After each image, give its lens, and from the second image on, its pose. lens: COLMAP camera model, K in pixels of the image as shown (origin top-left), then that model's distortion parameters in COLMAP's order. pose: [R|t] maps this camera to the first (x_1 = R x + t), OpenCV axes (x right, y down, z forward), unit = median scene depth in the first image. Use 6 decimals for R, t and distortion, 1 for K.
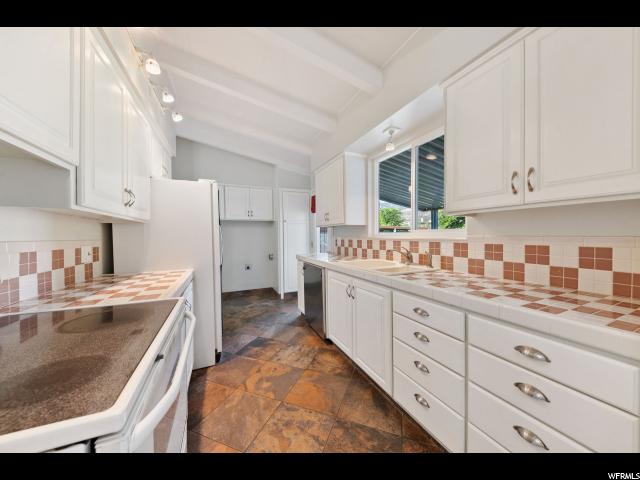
lens RADIAL K [[221.6, 0, 320.0], [0, 221.6, 240.0], [0, 0, 1]] dist [0.000828, -0.000041]
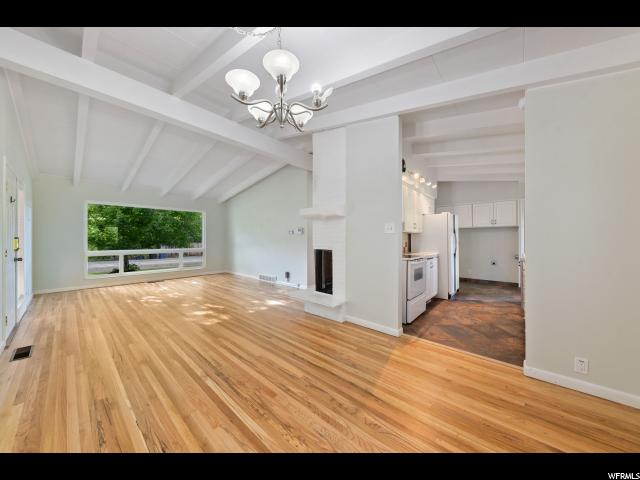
lens RADIAL K [[221.6, 0, 320.0], [0, 221.6, 240.0], [0, 0, 1]] dist [0.000828, -0.000041]
pose [[0.411409, 0.010676, -0.911388, 0.882648], [-0.022258, 0.999751, 0.001664, 0.018963], [0.911179, 0.019602, 0.411544, -0.923027]]
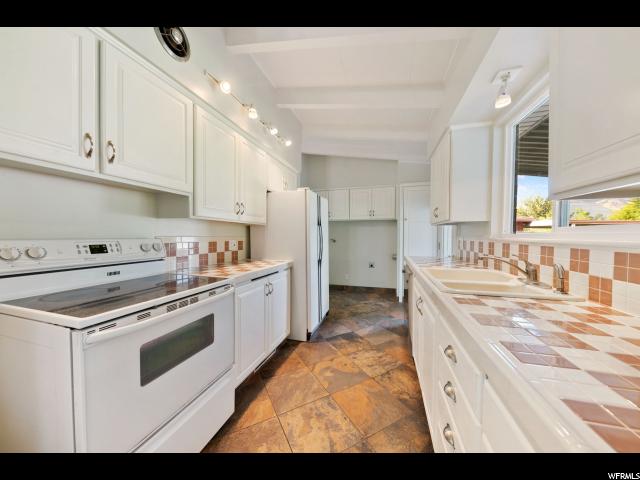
lens RADIAL K [[218.1, 0, 319.0], [0, 218.1, 242.8], [0, 0, 1]] dist [0.000230, -0.000031]
pose [[0.753026, 0.032731, -0.657177, 0.319931], [-0.021931, 0.999456, 0.024649, -0.004130], [0.657626, -0.004149, 0.753333, 0.147187]]
